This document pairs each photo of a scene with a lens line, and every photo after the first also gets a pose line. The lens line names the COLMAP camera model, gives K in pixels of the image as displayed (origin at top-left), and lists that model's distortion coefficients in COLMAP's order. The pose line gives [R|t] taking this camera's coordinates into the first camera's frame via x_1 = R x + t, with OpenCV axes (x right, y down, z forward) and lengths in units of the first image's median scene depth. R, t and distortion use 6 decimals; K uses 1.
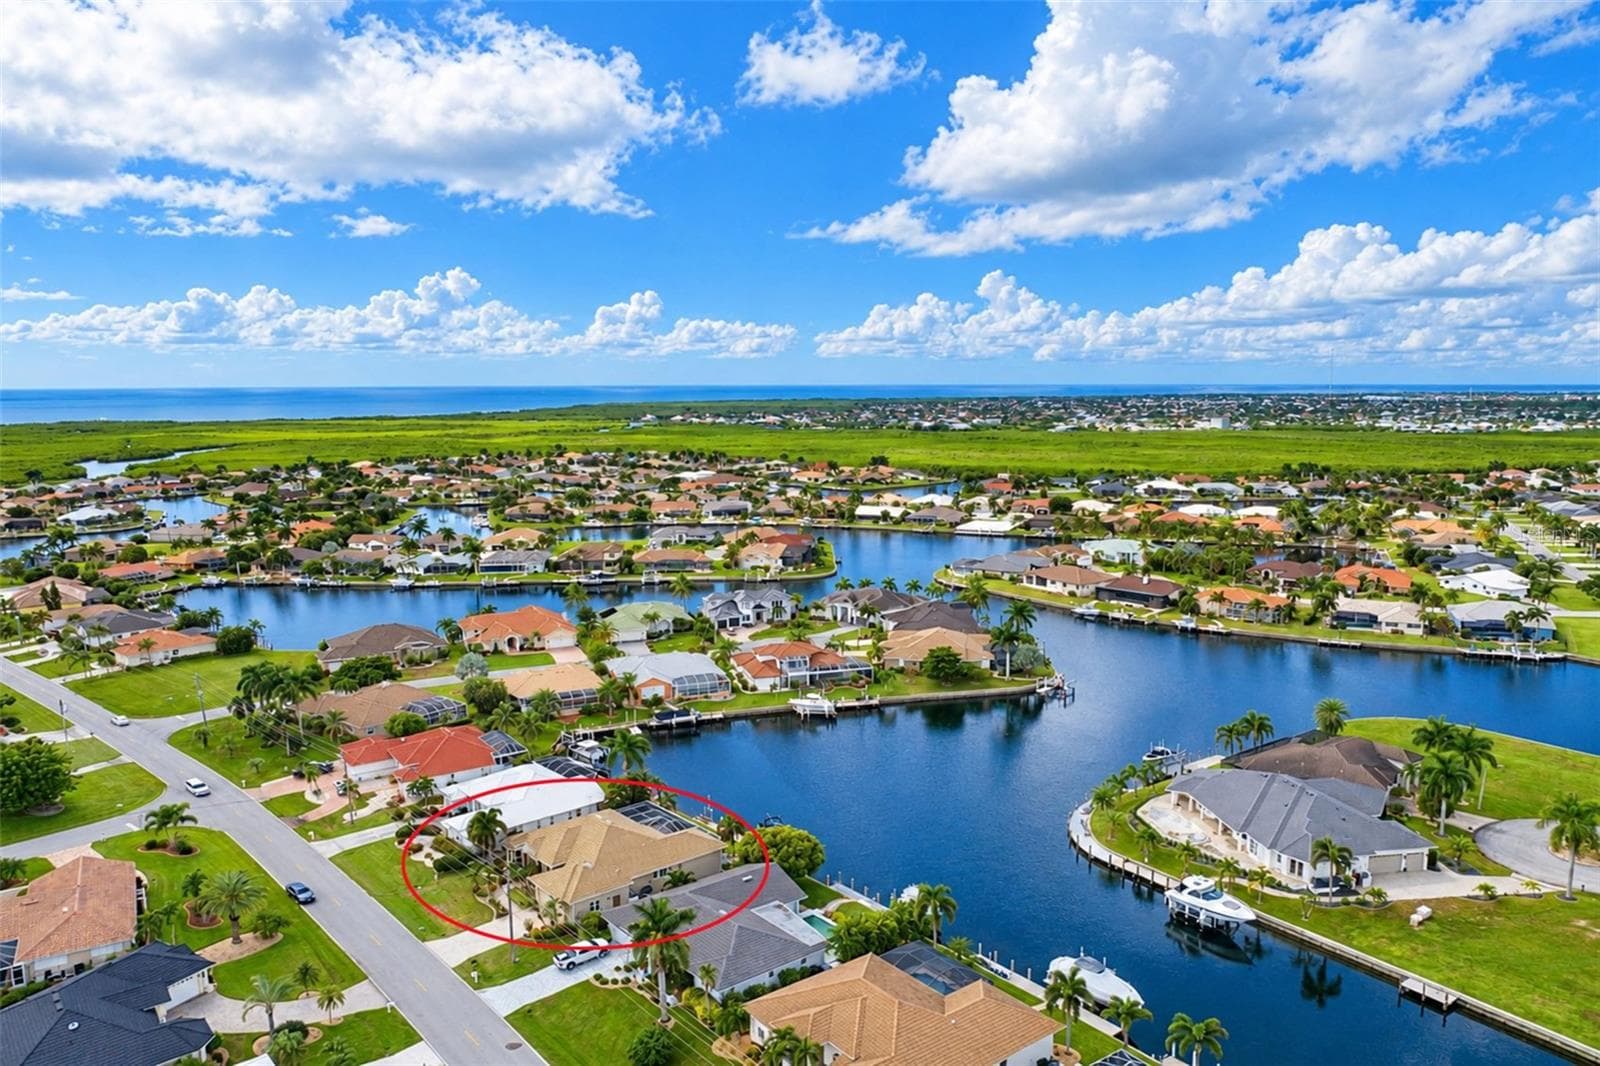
lens RADIAL K [[1184.6, 0, 777.7], [0, 1184.6, 470.4], [0, 0, 1]] dist [-0.018034, -0.007834]
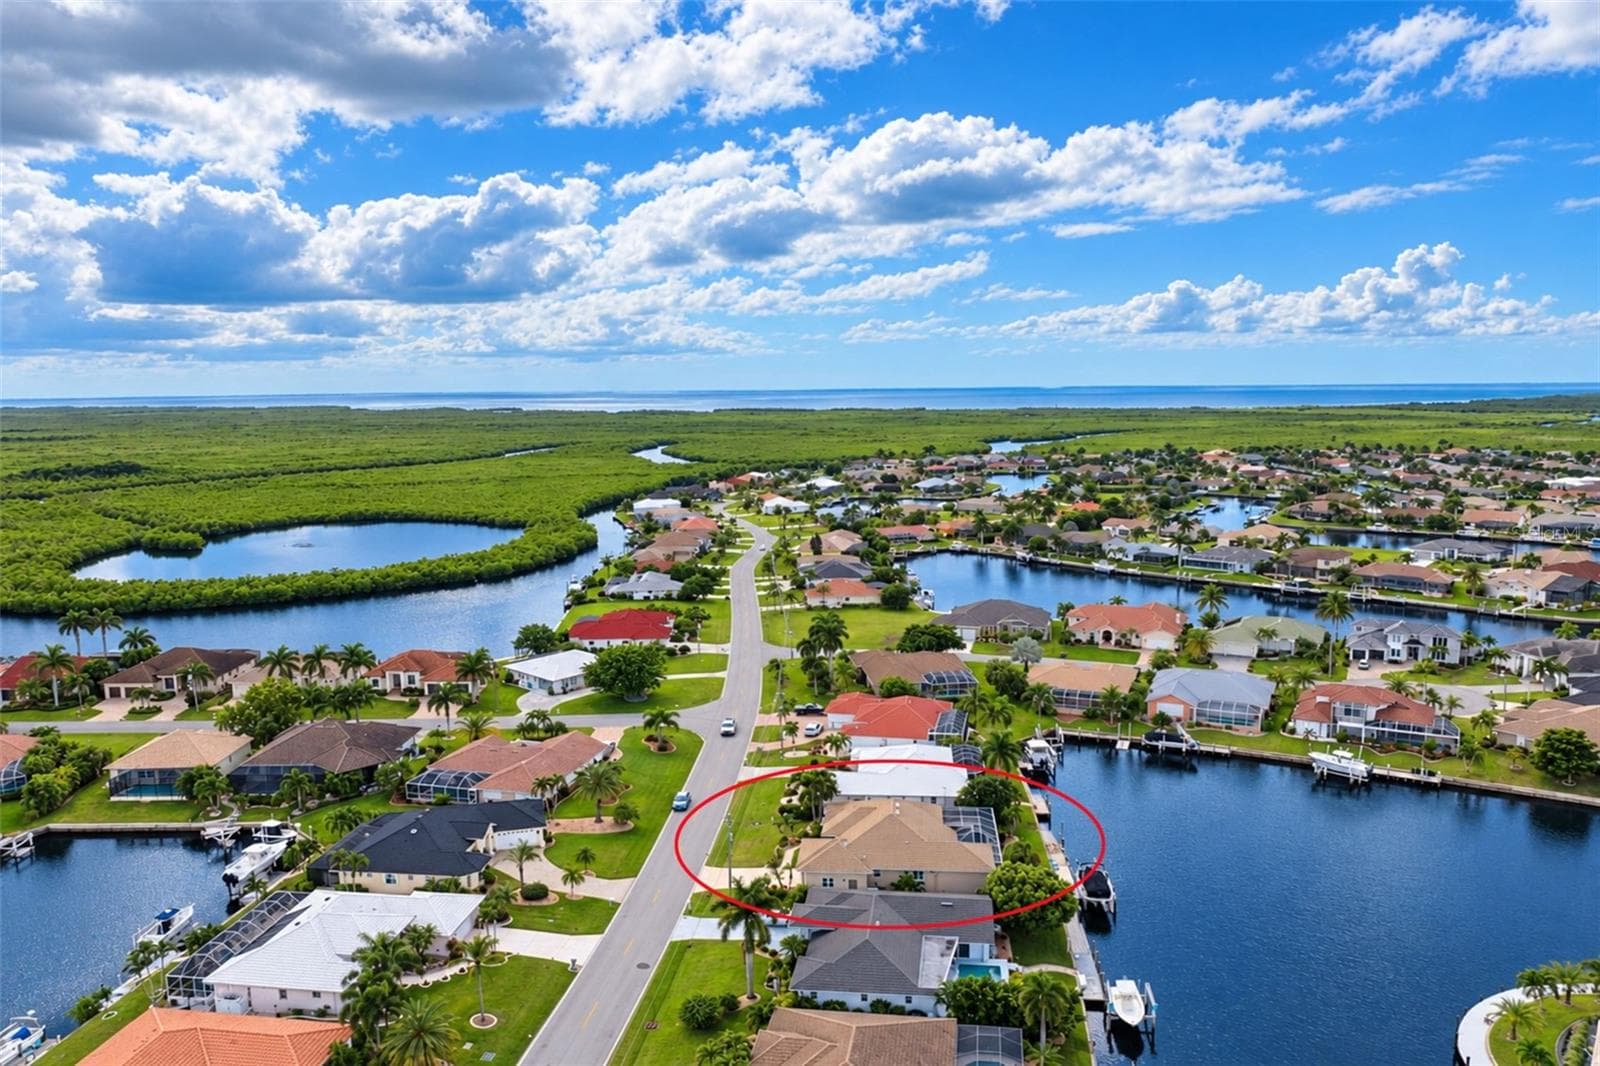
lens RADIAL K [[1184.6, 0, 777.7], [0, 1184.6, 470.4], [0, 0, 1]] dist [-0.018034, -0.007834]
pose [[0.684679, 0.053258, -0.726896, 0.211372], [-0.045282, 0.998508, 0.030507, -0.004778], [0.727436, 0.012028, 0.686070, 0.107586]]
